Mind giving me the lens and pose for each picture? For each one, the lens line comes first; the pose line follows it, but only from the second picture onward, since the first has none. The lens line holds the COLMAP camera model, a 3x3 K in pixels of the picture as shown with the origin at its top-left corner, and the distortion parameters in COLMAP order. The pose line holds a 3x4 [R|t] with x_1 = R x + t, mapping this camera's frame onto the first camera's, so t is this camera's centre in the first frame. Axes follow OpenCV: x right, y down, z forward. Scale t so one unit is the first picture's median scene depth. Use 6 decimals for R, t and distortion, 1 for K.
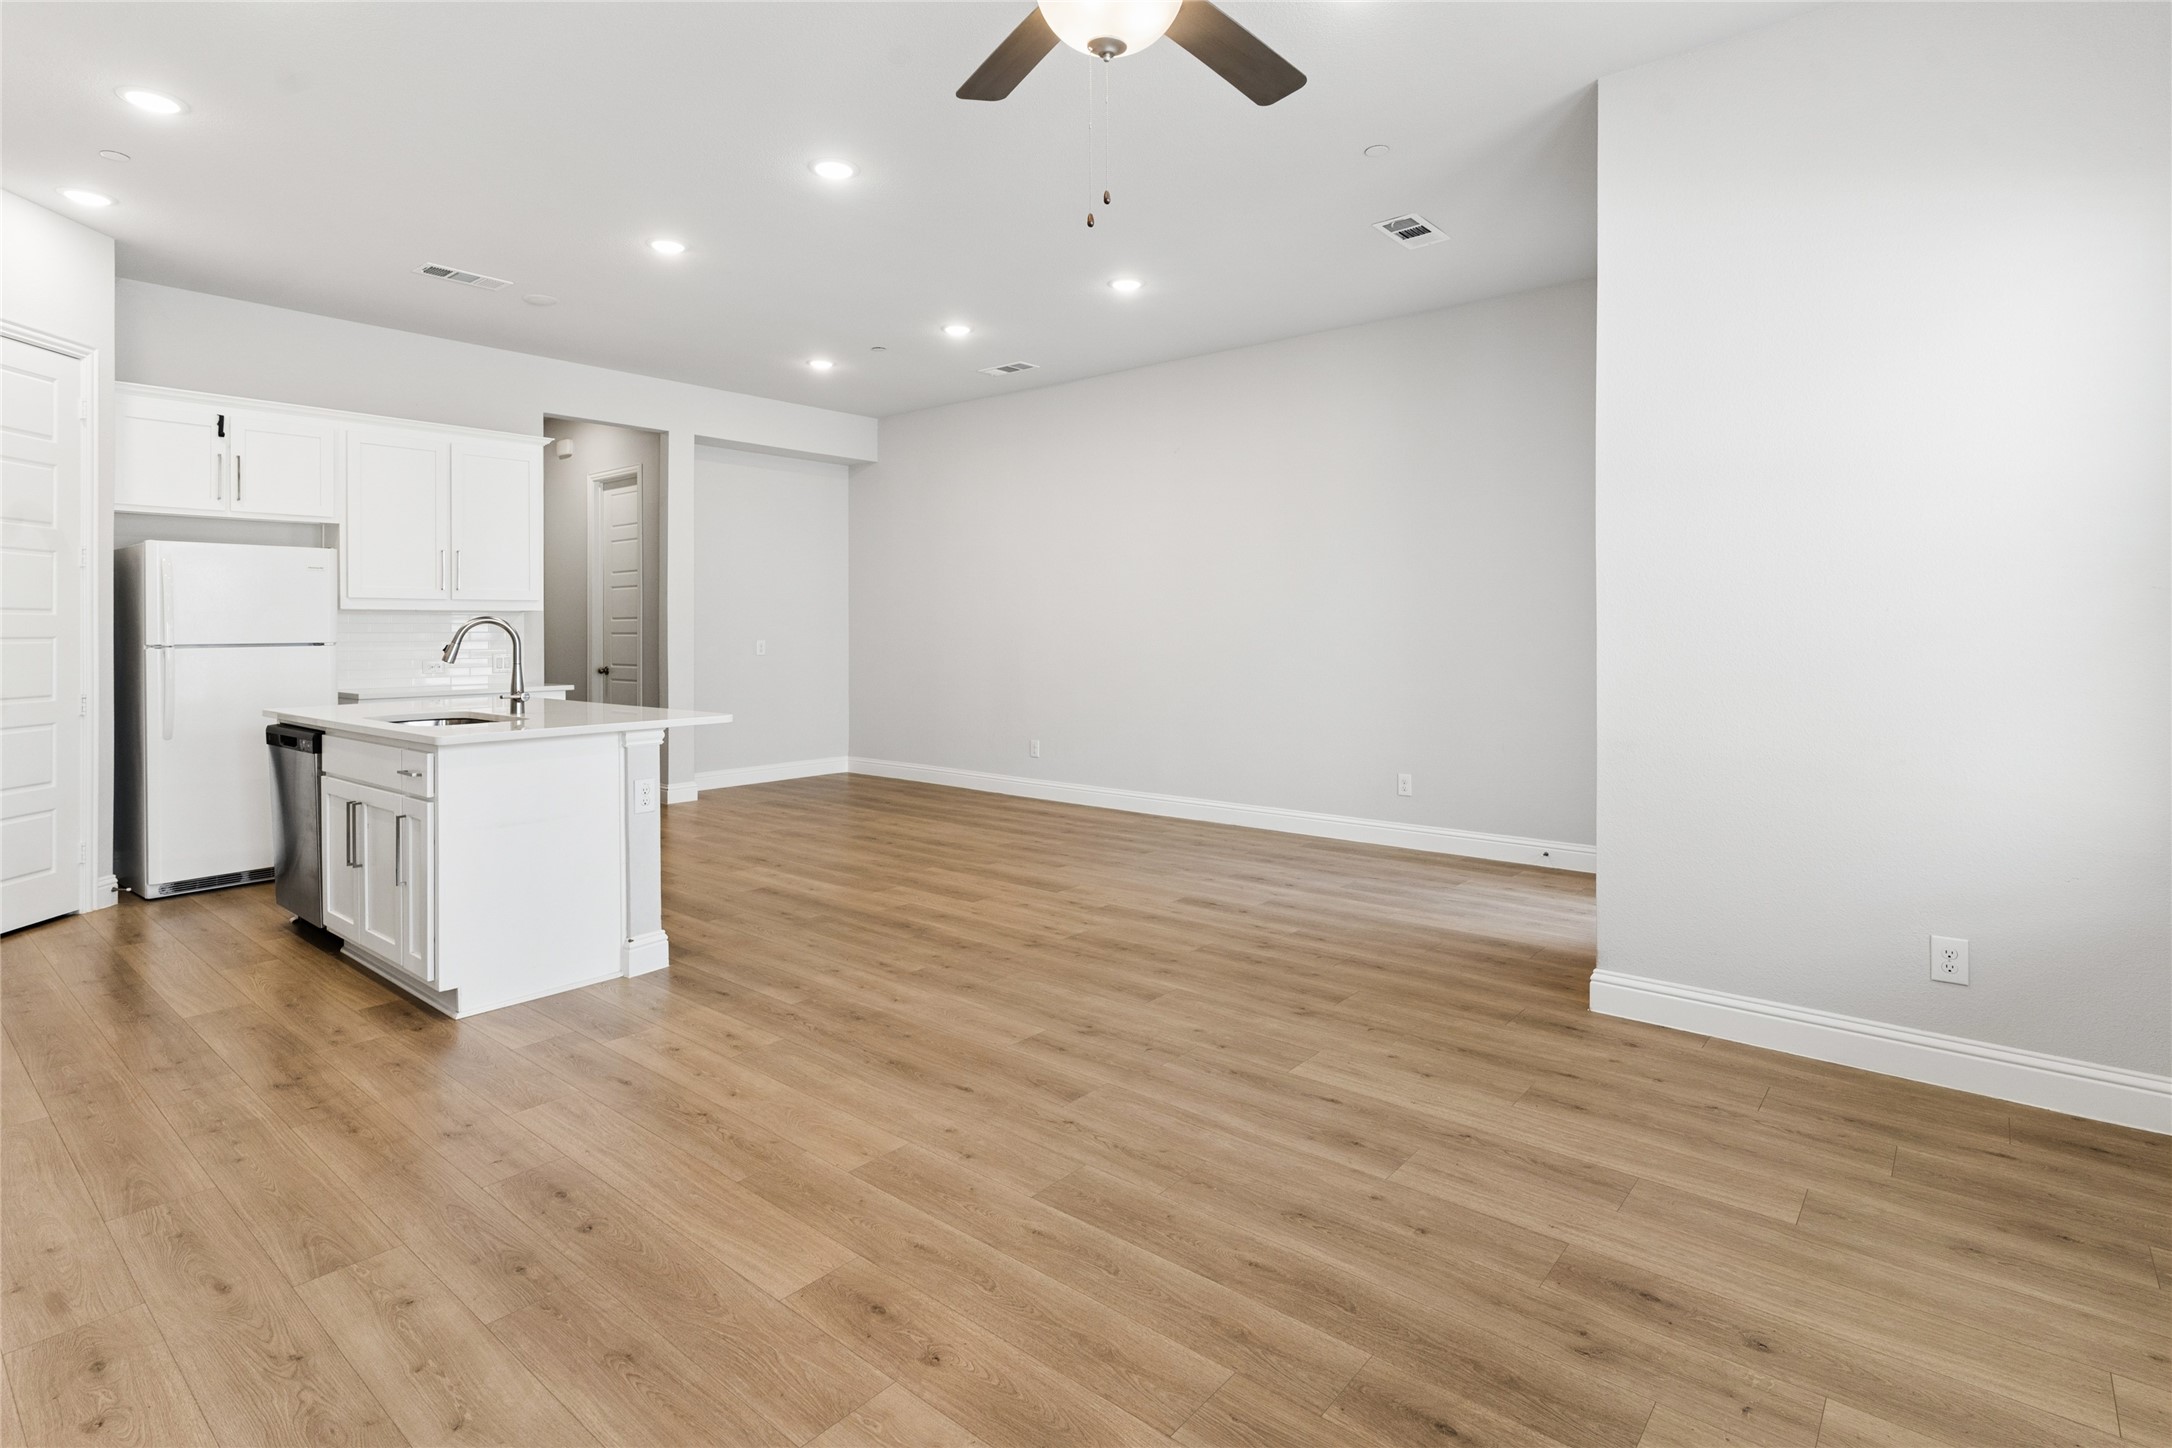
lens RADIAL K [[1072.1, 0, 1087.1], [0, 1072.1, 622.7], [0, 0, 1]] dist [0.001201, 0.000561]
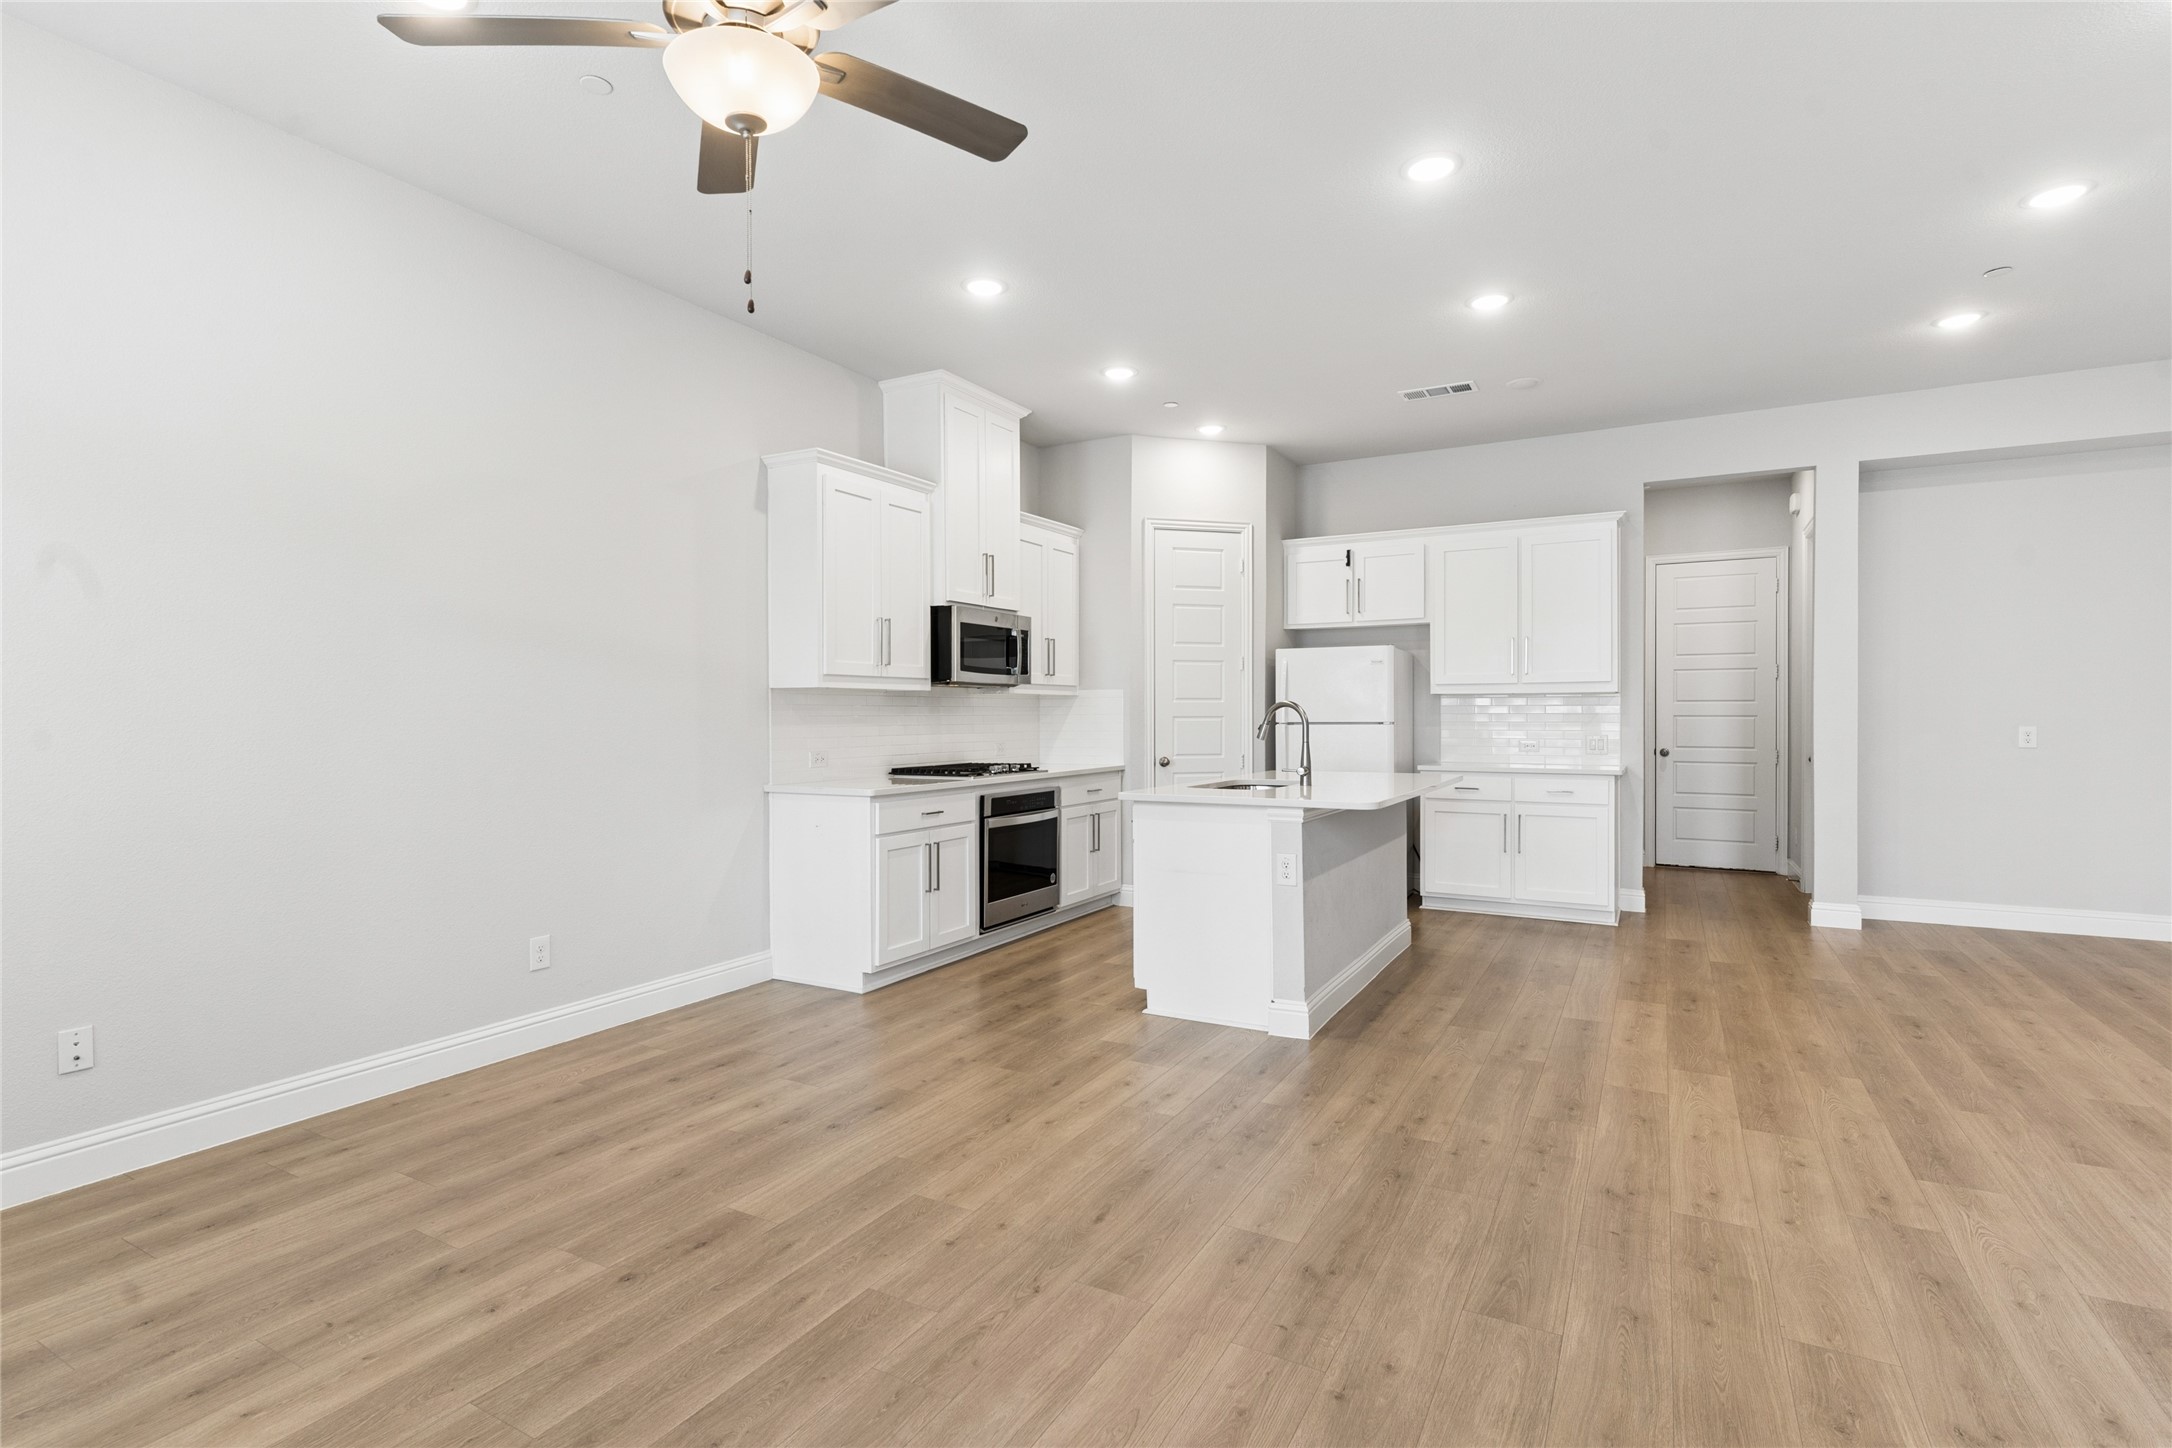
lens RADIAL K [[1039.8, 0, 1086.0], [0, 1039.8, 724.0], [0, 0, 1]] dist [-0.003930, -0.000301]
pose [[0.187499, 0.010676, -0.982207, 0.733588], [0.007216, 0.999899, 0.012246, 0.006249], [0.982238, -0.009384, 0.187403, 0.819048]]
